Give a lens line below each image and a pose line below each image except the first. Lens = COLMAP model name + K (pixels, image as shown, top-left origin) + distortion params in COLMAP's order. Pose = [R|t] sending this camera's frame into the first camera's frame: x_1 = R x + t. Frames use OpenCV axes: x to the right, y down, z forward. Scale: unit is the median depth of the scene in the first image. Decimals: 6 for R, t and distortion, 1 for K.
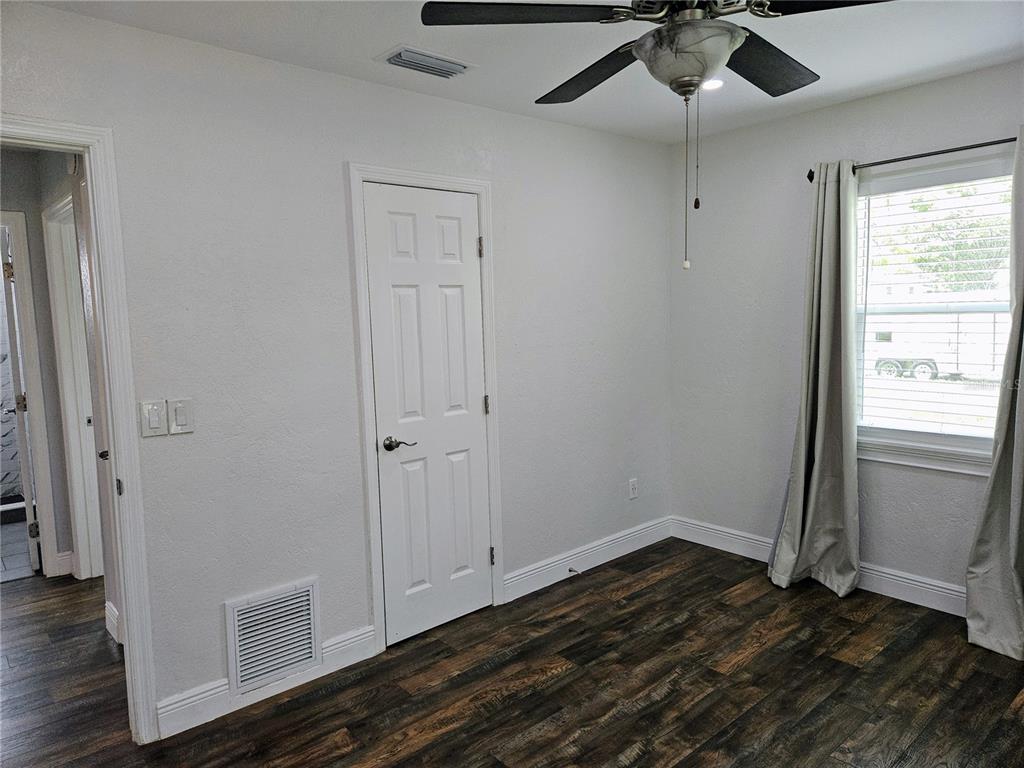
lens RADIAL K [[683.3, 0, 514.9], [0, 683.3, 381.6], [0, 0, 1]] dist [0.067481, -0.039195]
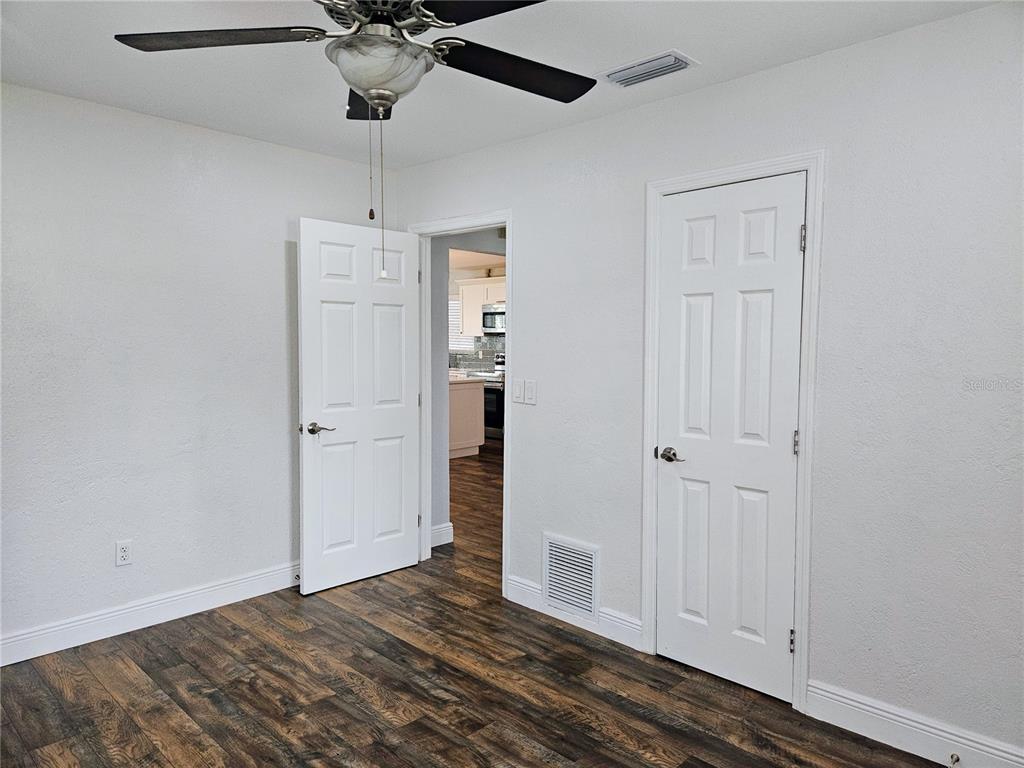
lens RADIAL K [[683.3, 0, 513.7], [0, 683.3, 385.4], [0, 0, 1]] dist [0.067481, -0.039195]
pose [[0.085535, 0.095688, -0.991730, 0.802262], [-0.106220, 0.990580, 0.086416, -0.072675], [0.990657, 0.097950, 0.094893, 0.695285]]
